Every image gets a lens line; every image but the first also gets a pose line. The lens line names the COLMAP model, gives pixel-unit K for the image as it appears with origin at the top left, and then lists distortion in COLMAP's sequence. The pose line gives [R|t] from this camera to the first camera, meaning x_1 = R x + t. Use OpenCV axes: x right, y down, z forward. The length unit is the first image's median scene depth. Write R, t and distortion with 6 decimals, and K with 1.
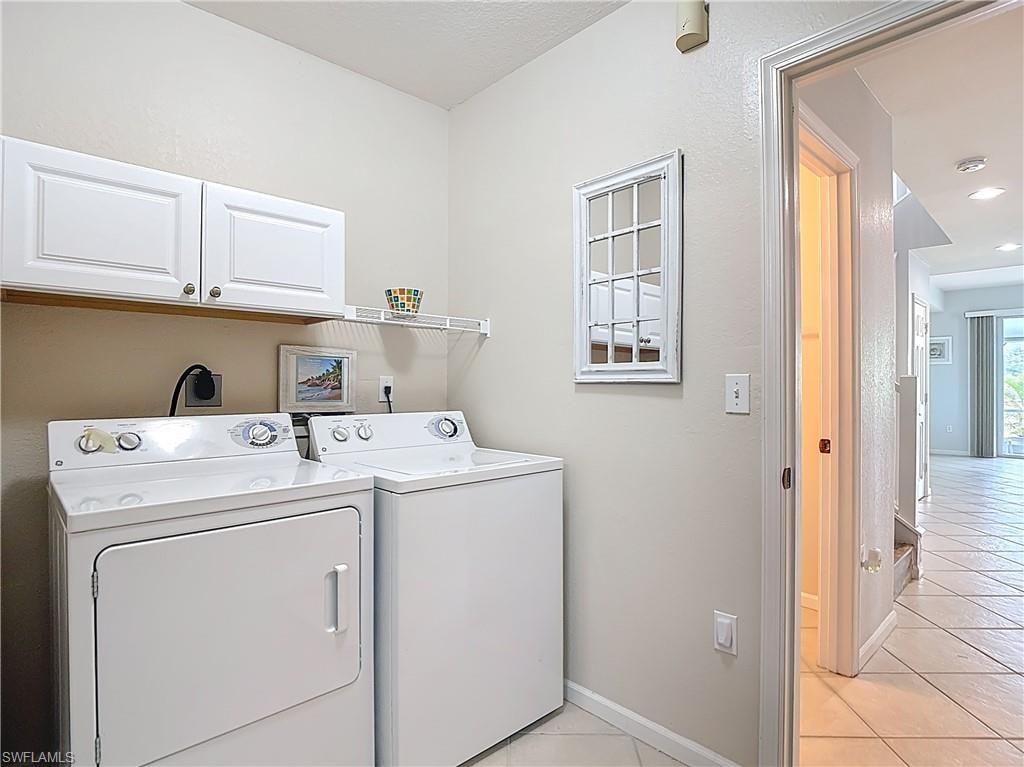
lens RADIAL K [[543.9, 0, 507.7], [0, 543.9, 380.6], [0, 0, 1]] dist [-0.013985, -0.005579]
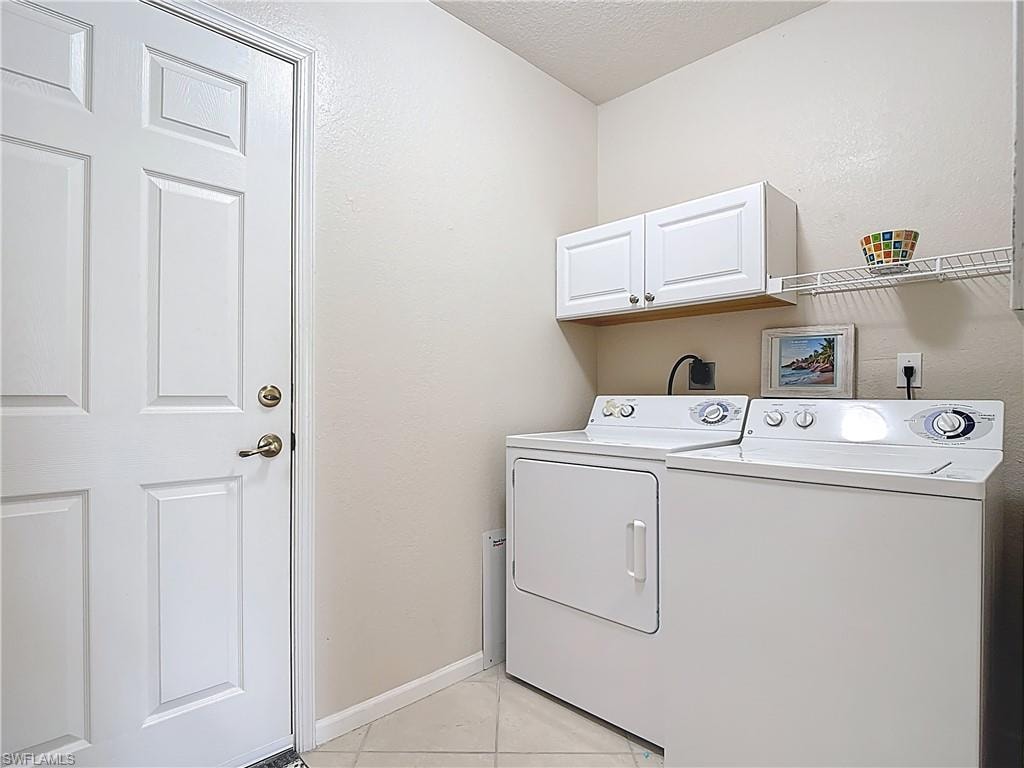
lens RADIAL K [[543.9, 0, 506.6], [0, 543.9, 393.2], [0, 0, 1]] dist [-0.013985, -0.005579]
pose [[0.019556, -0.004424, -0.999799, 0.563260], [0.007230, 0.999965, -0.004283, 0.051635], [0.999783, -0.007145, 0.019587, 0.481105]]
